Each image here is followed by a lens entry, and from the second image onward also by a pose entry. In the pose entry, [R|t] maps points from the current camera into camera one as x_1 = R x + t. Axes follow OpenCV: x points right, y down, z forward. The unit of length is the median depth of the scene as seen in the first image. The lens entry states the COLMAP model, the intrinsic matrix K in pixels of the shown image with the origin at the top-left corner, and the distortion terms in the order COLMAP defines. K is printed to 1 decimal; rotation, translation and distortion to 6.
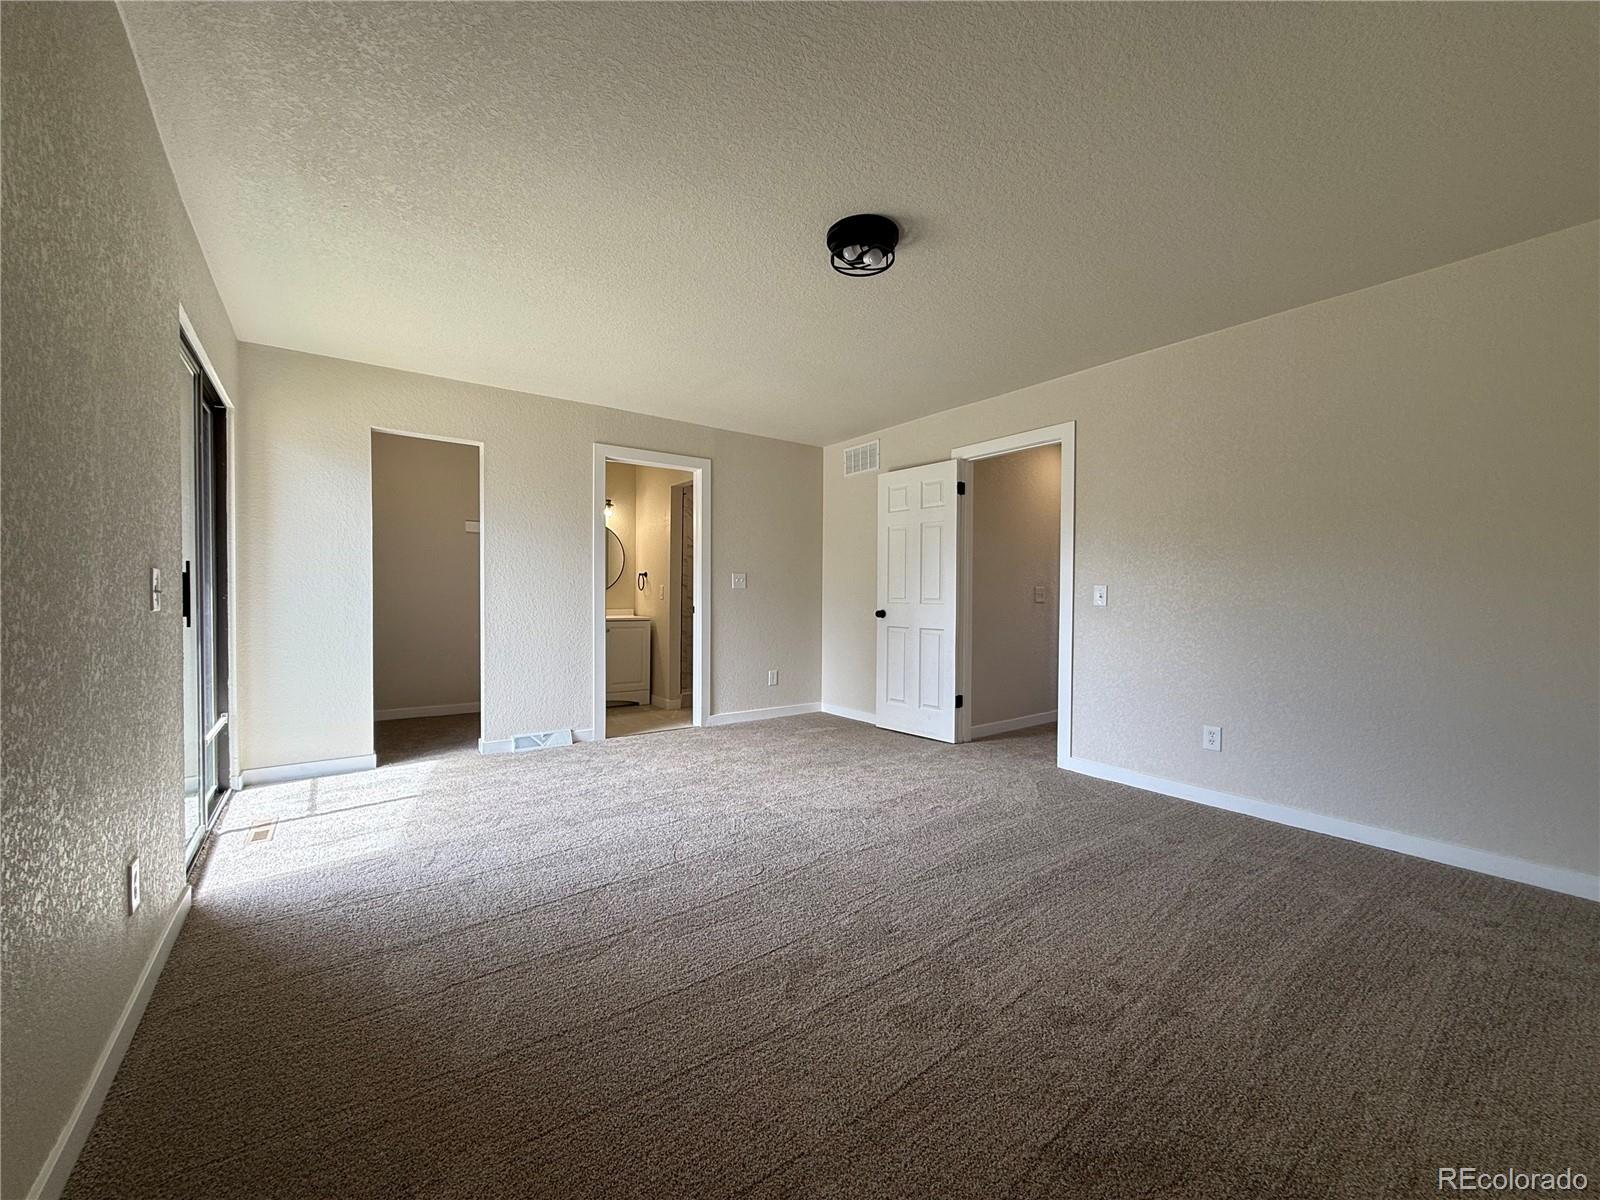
lens RADIAL K [[634.2, 0, 800.0], [0, 634.2, 600.0], [0, 0, 1]] dist [-0.000948, 0.000350]
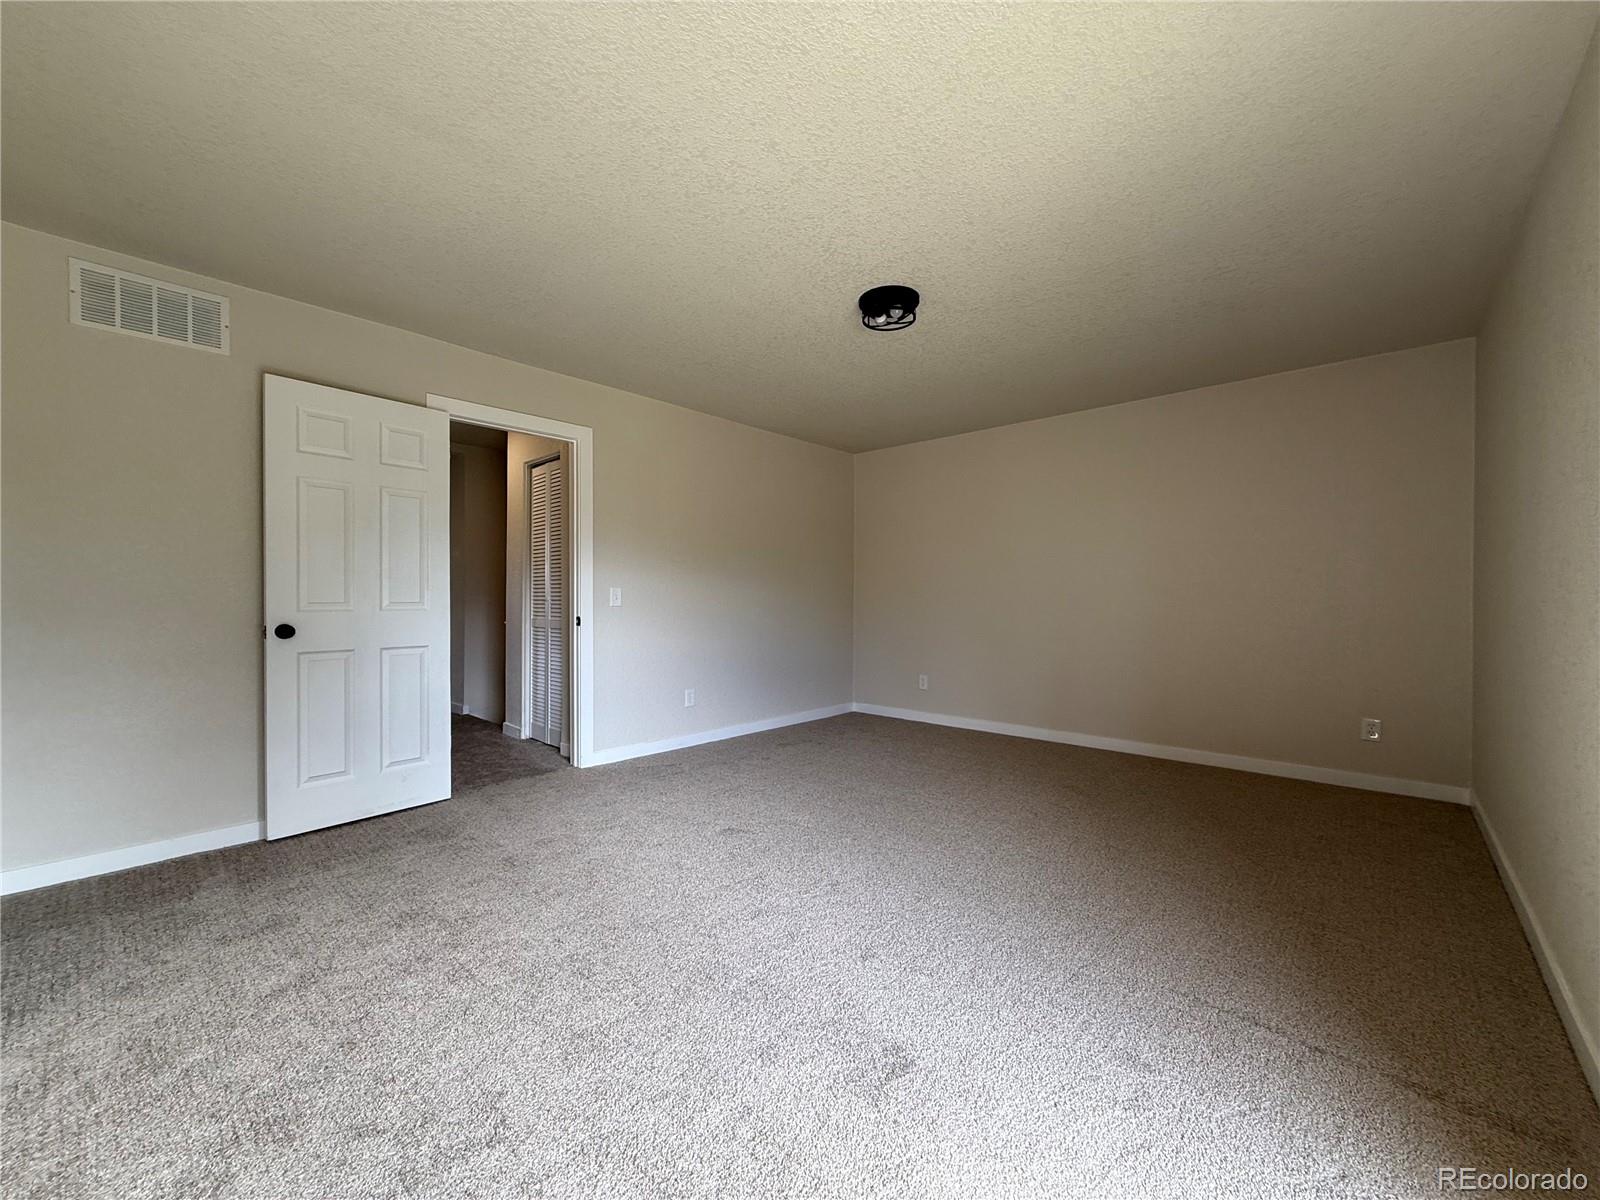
lens RADIAL K [[634.2, 0, 800.0], [0, 634.2, 600.0], [0, 0, 1]] dist [-0.000948, 0.000350]
pose [[-0.187459, -0.012119, 0.982198, -0.562557], [0.006718, 0.999885, 0.013620, -0.011253], [-0.982249, 0.009152, -0.187356, 0.750358]]
